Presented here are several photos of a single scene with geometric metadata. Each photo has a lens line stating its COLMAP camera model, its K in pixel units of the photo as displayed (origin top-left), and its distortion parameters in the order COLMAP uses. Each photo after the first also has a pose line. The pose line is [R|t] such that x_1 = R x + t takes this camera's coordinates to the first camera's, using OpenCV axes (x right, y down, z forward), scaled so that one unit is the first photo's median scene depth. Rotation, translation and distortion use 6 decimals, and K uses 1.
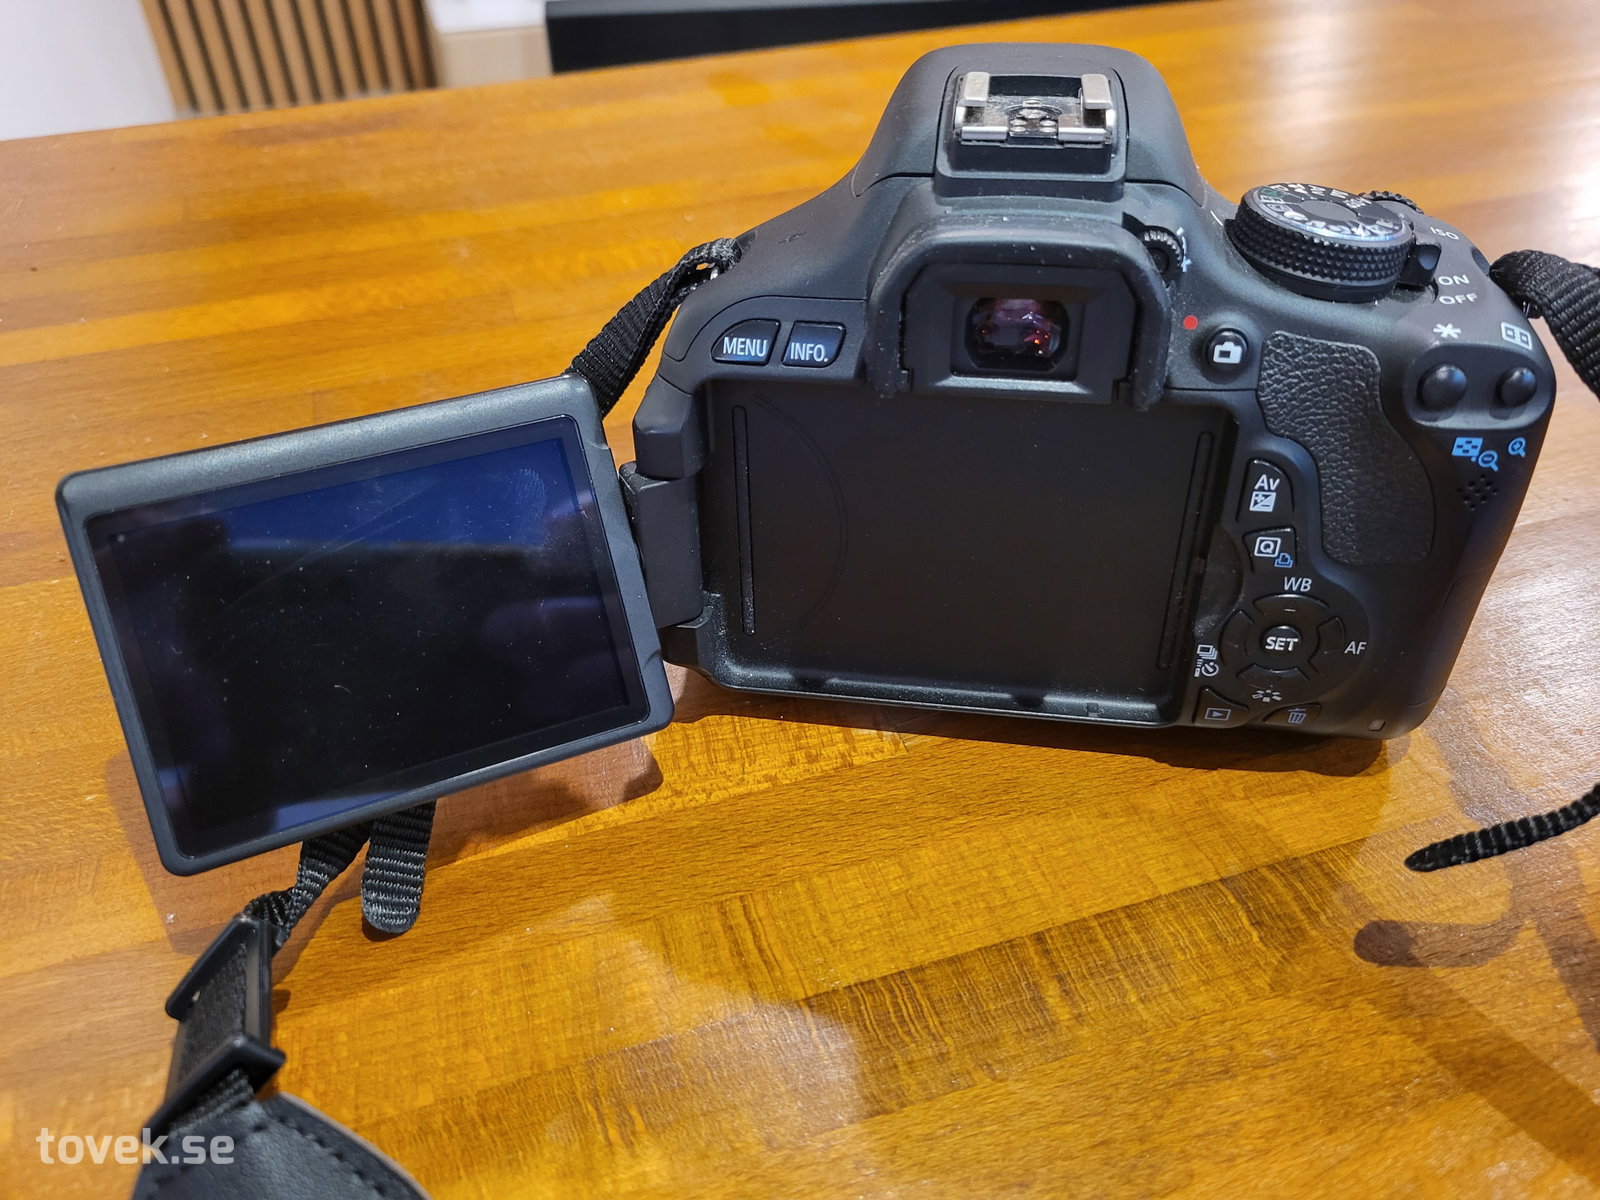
lens RADIAL K [[1252.6, 0, 800.0], [0, 1252.6, 600.0], [0, 0, 1]] dist [0.000648, -0.005818]
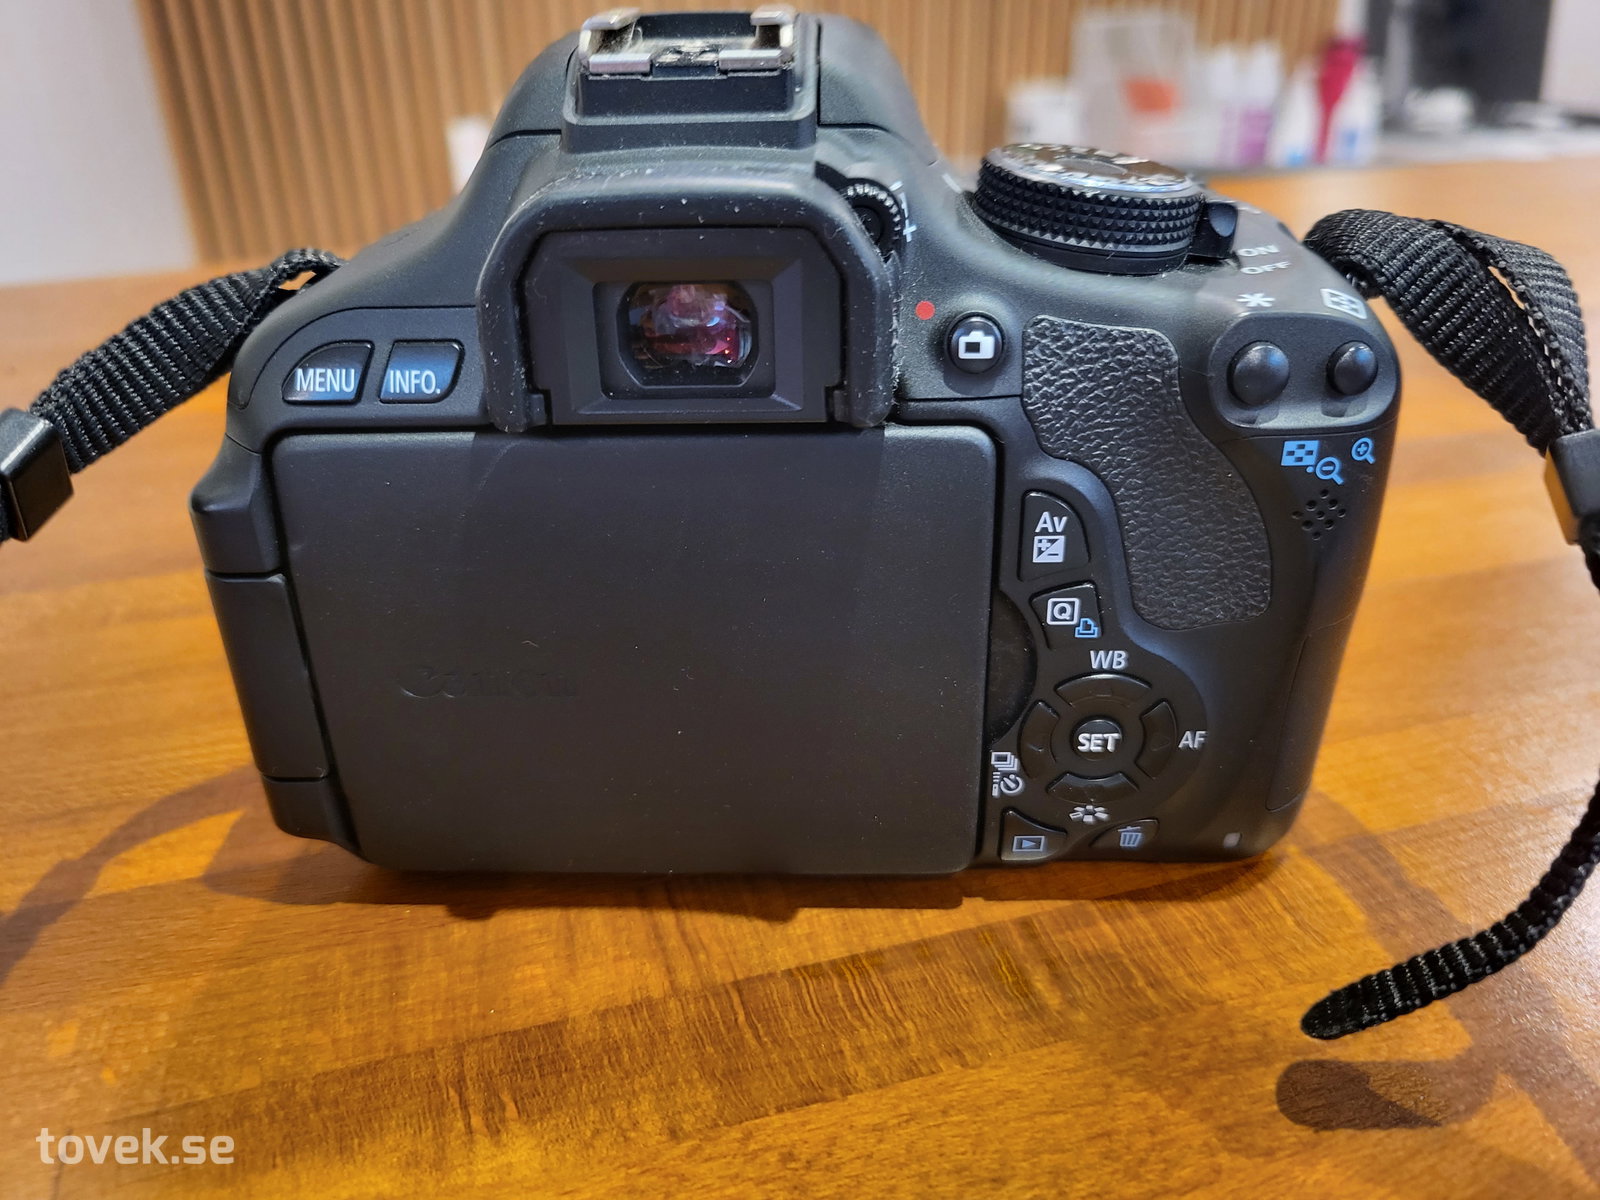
lens RADIAL K [[1327.1, 0, 800.0], [0, 1327.1, 600.0], [0, 0, 1]] dist [-0.017768, -0.002704]
pose [[0.990898, -0.063991, 0.118436, 0.136990], [0.076813, 0.991280, -0.107069, 0.025114], [-0.110552, 0.115192, 0.987172, 0.261390]]
